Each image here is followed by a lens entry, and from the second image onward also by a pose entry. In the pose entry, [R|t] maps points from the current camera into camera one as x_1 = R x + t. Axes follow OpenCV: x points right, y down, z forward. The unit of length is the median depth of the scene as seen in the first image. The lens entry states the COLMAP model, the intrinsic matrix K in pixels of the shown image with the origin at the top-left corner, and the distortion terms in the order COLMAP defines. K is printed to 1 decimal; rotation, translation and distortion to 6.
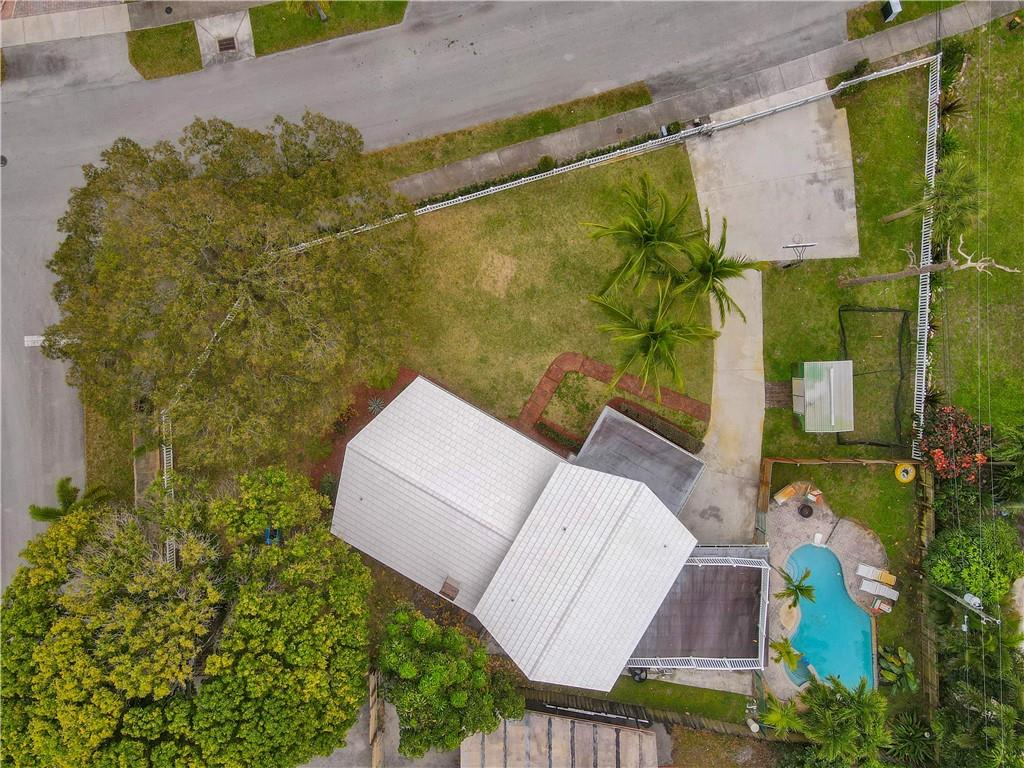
lens RADIAL K [[779.1, 0, 512.0], [0, 779.1, 384.0], [0, 0, 1]] dist [-0.026967, 0.079671]
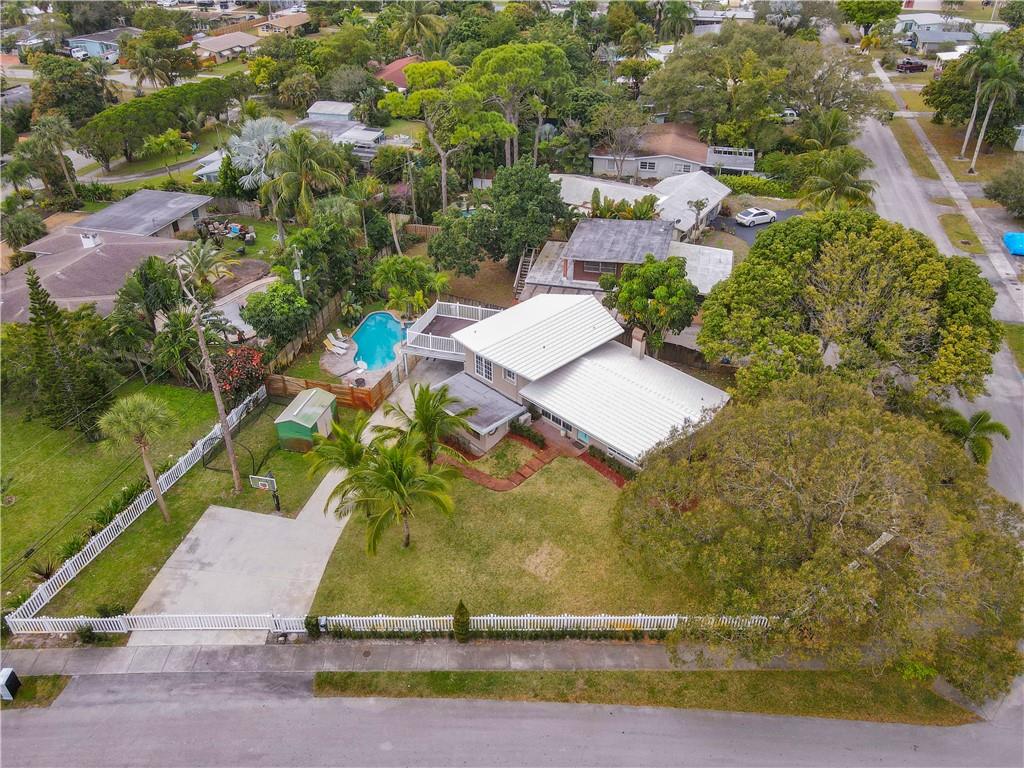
lens RADIAL K [[779.1, 0, 512.0], [0, 779.1, 384.0], [0, 0, 1]] dist [-0.026967, 0.079671]
pose [[-0.960158, -0.138235, 0.242875, -0.183285], [0.278498, -0.545324, 0.790608, -0.798805], [0.023156, 0.826749, 0.562095, 0.276546]]
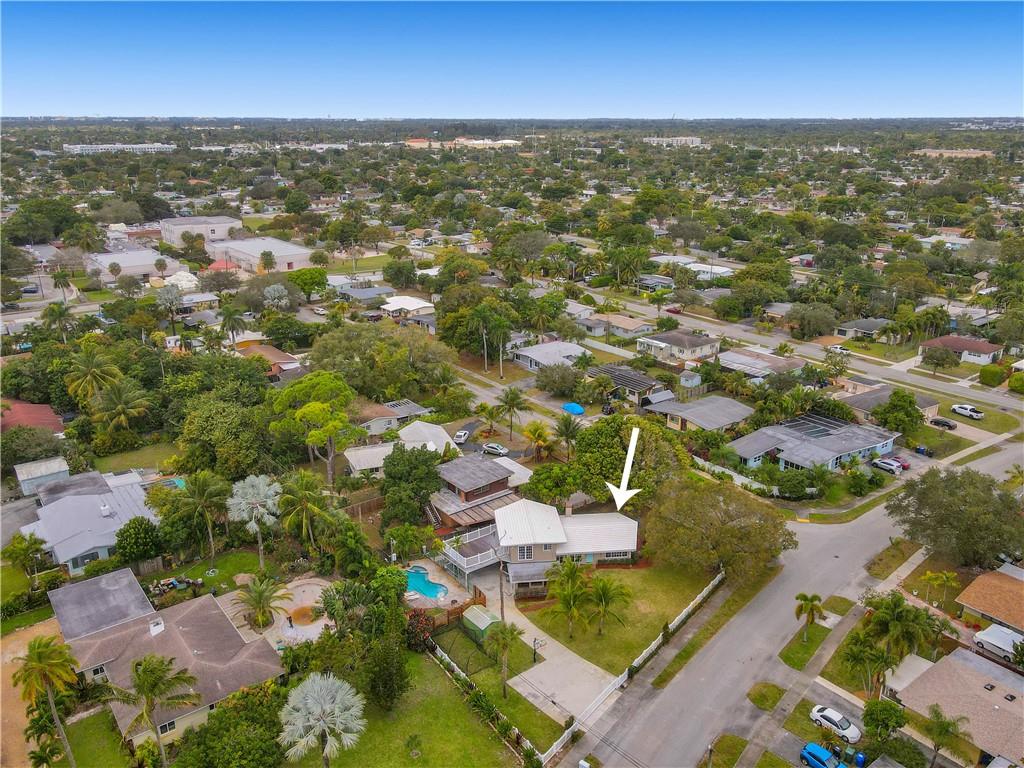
lens RADIAL K [[779.1, 0, 512.0], [0, 779.1, 384.0], [0, 0, 1]] dist [-0.026967, 0.079671]
pose [[-0.808857, 0.195426, -0.554580, 1.286704], [-0.587992, -0.275172, 0.760622, -1.337016], [-0.003960, 0.941323, 0.337483, -0.240397]]
